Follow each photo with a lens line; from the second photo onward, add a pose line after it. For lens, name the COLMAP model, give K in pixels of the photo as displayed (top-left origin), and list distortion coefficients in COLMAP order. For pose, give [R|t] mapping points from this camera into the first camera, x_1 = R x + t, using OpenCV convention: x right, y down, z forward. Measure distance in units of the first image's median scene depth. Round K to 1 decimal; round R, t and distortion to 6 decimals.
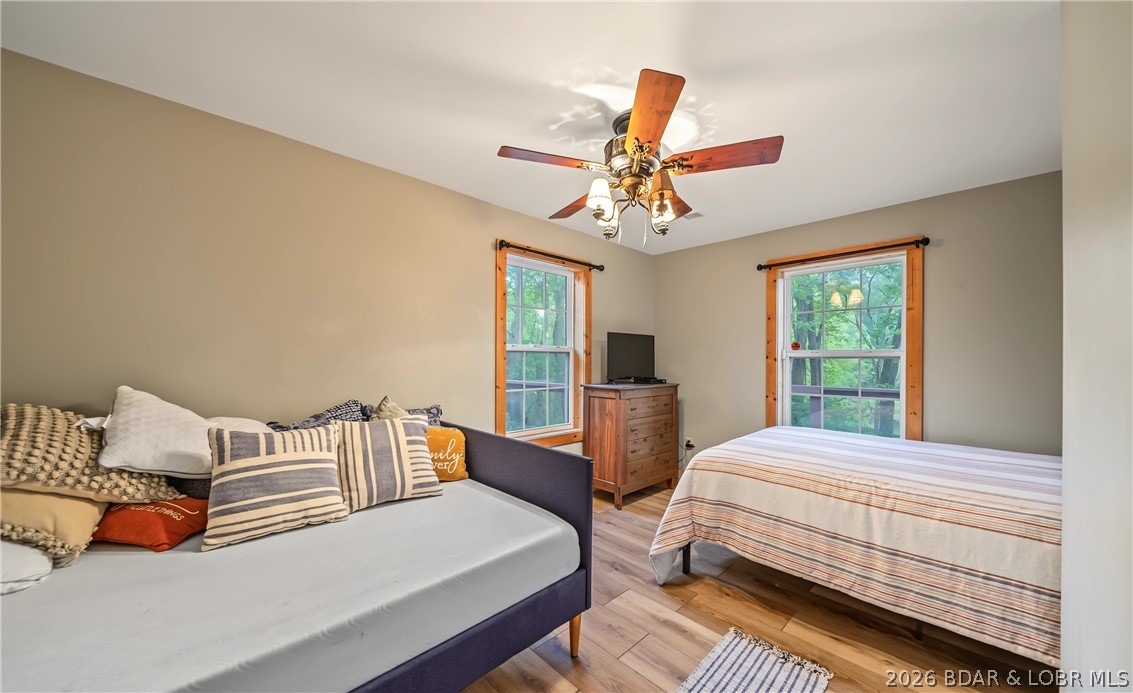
lens RADIAL K [[401.4, 0, 564.4], [0, 401.4, 338.6], [0, 0, 1]] dist [0.000644, -0.005800]
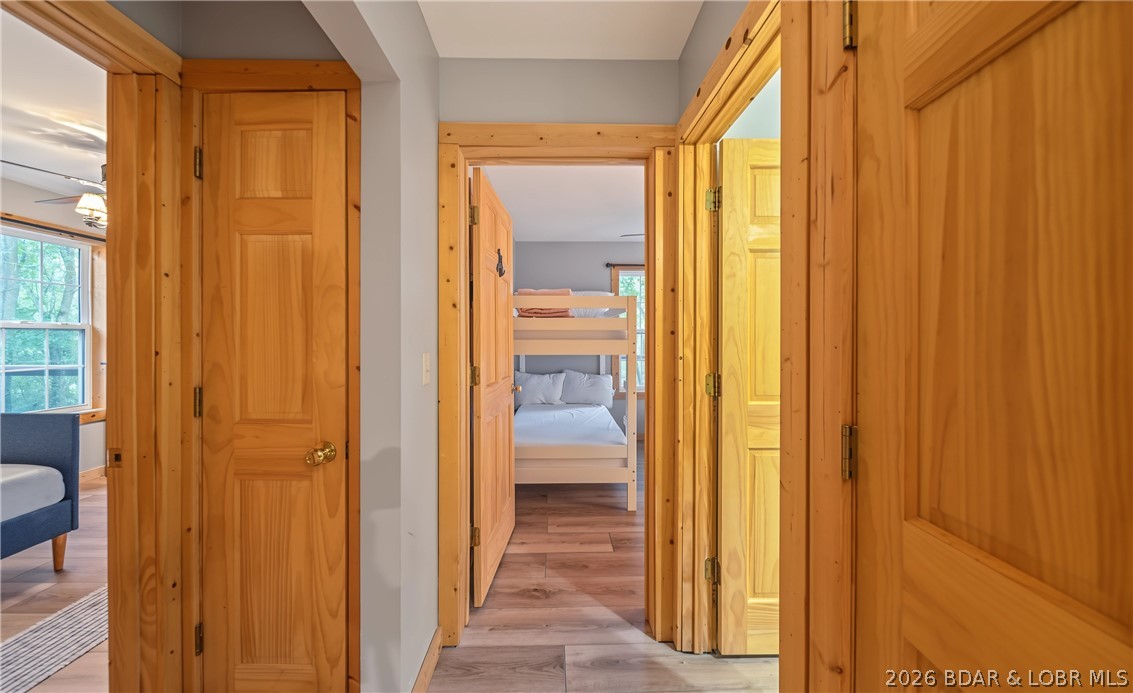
lens RADIAL K [[401.4, 0, 564.4], [0, 401.4, 338.6], [0, 0, 1]] dist [0.000644, -0.005800]
pose [[0.676568, 0.004514, 0.736367, 0.097621], [-0.042339, 0.998565, 0.032779, -0.024846], [-0.735162, -0.053355, 0.675788, -0.514241]]
